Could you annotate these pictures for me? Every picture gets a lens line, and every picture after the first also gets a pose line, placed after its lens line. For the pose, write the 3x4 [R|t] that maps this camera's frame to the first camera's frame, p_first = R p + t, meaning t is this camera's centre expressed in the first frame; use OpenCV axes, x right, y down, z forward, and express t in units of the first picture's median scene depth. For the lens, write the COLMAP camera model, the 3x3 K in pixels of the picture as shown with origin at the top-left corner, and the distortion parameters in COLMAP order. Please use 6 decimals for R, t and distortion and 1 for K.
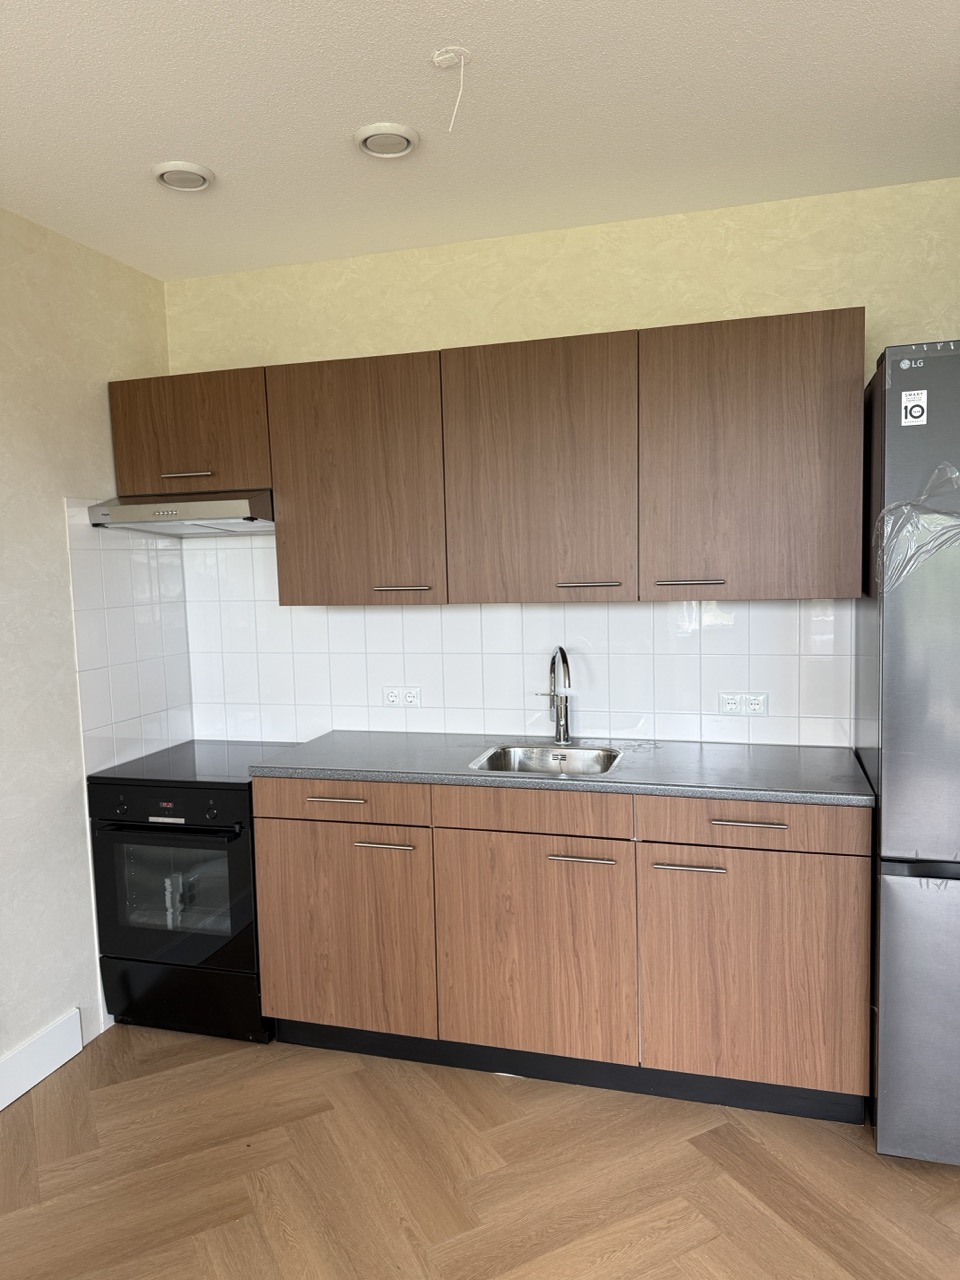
lens RADIAL K [[899.5, 0, 488.5], [0, 899.5, 649.8], [0, 0, 1]] dist [0.041489, -0.051024]
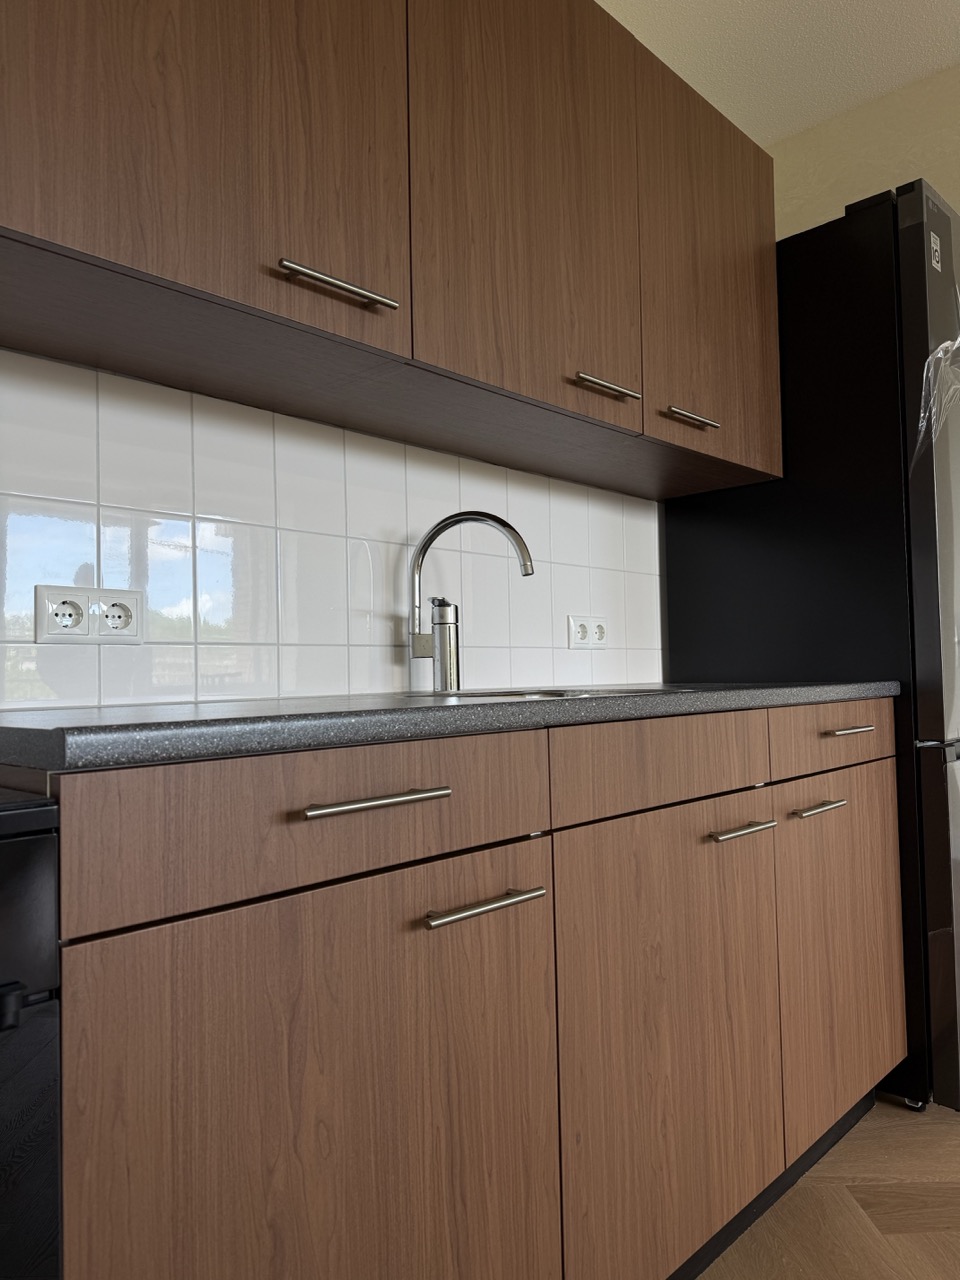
lens RADIAL K [[899.5, 0, 488.5], [0, 899.5, 649.8], [0, 0, 1]] dist [0.041489, -0.051024]
pose [[0.458584, 0.037612, 0.887855, -0.427401], [0.096172, 0.991135, -0.091661, 0.139940], [-0.883432, 0.127421, 0.450901, 0.778566]]
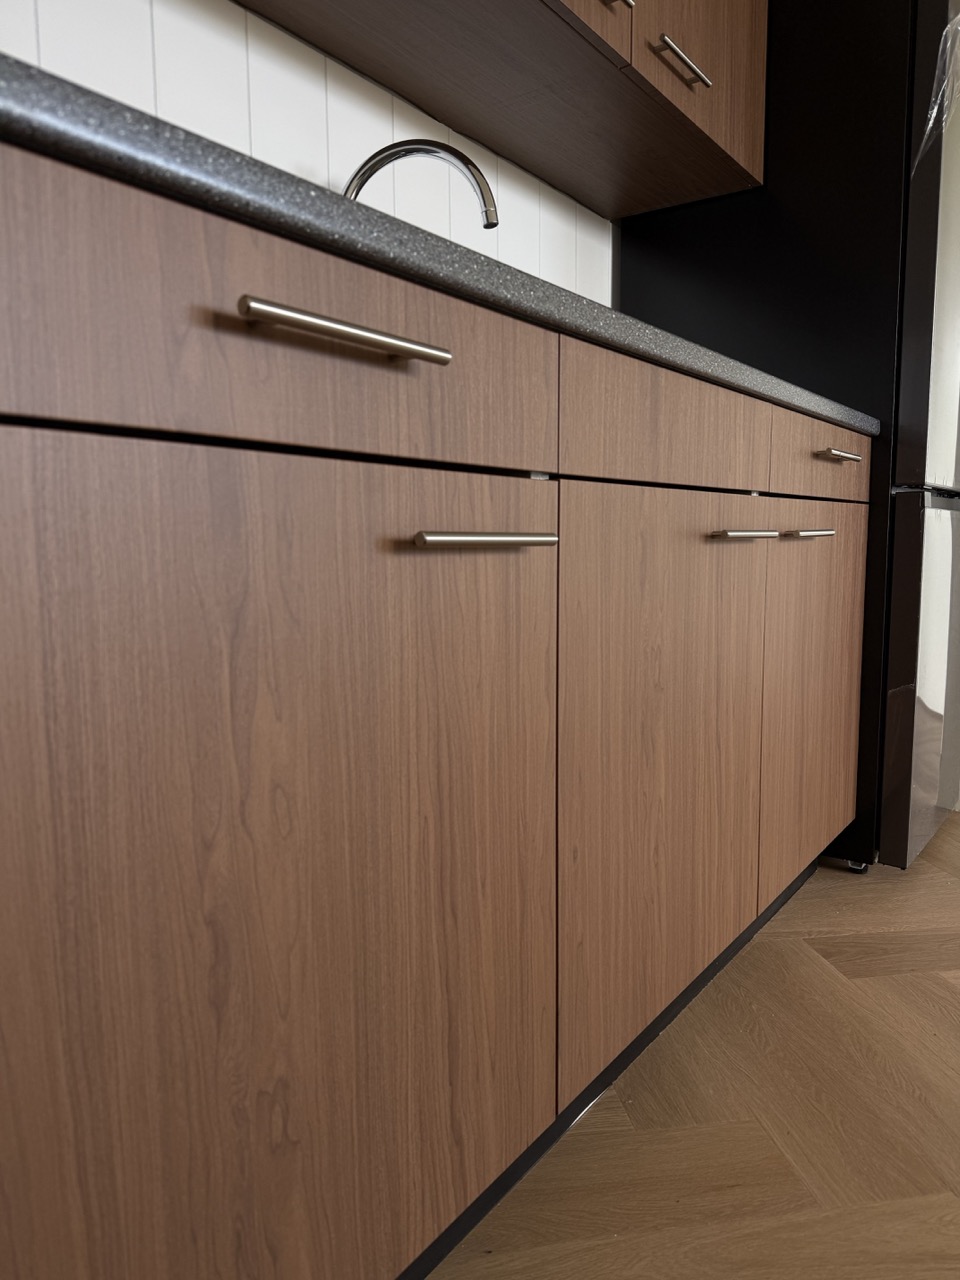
lens RADIAL K [[876.6, 0, 480.0], [0, 876.6, 640.0], [0, 0, 1]] dist [0.197123, -0.413178]
pose [[0.347904, -0.089340, 0.933264, -0.352369], [0.087742, 0.994183, 0.062463, 0.220206], [-0.933415, 0.060156, 0.353719, 0.865314]]
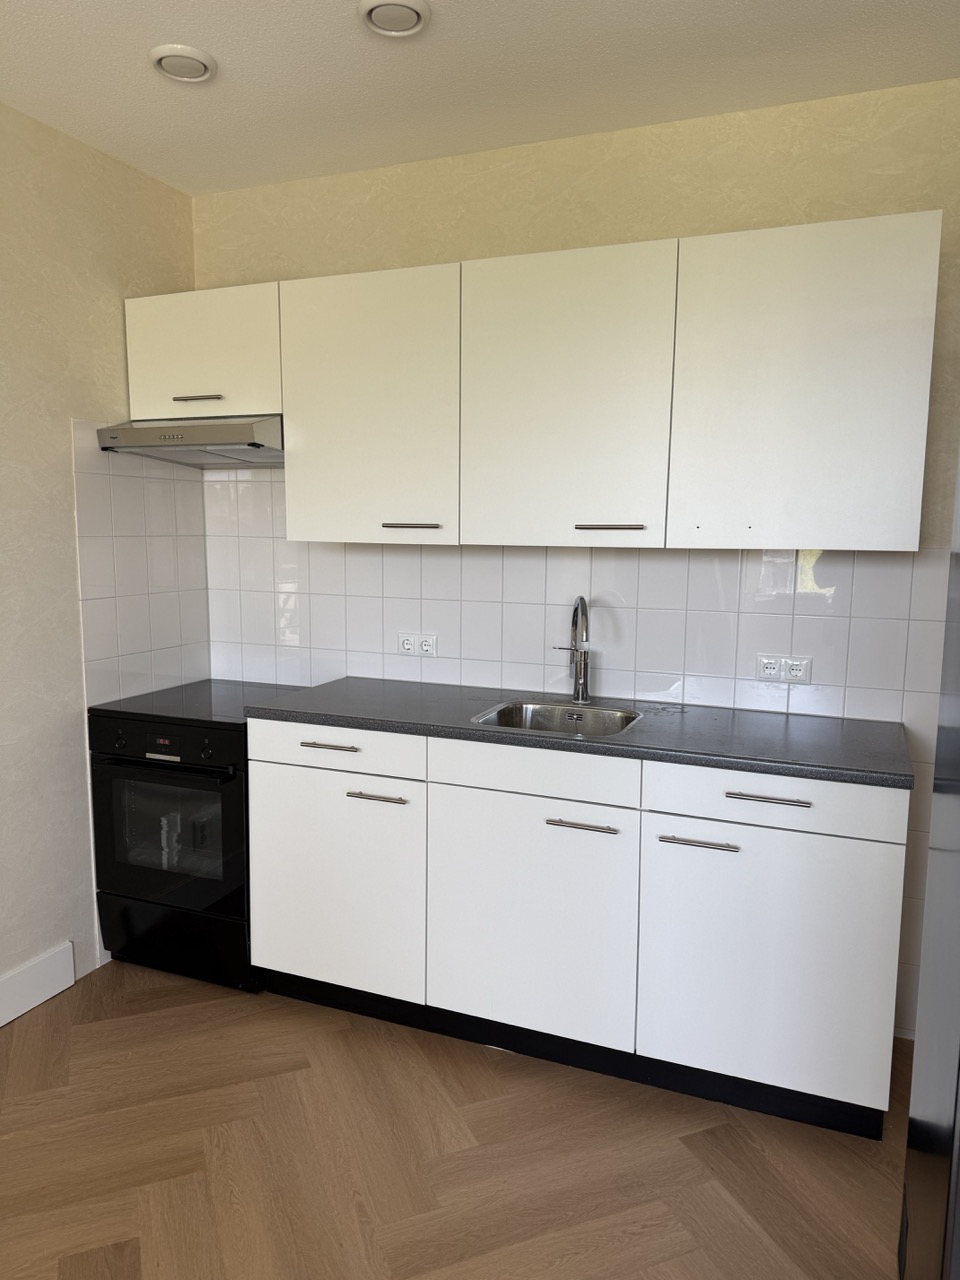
lens RADIAL K [[899.5, 0, 488.5], [0, 899.5, 649.8], [0, 0, 1]] dist [0.041489, -0.051024]
pose [[0.994275, 0.049979, -0.094439, 0.077493], [-0.046339, 0.998110, 0.040357, 0.018966], [0.096277, -0.035749, 0.994712, 0.078629]]
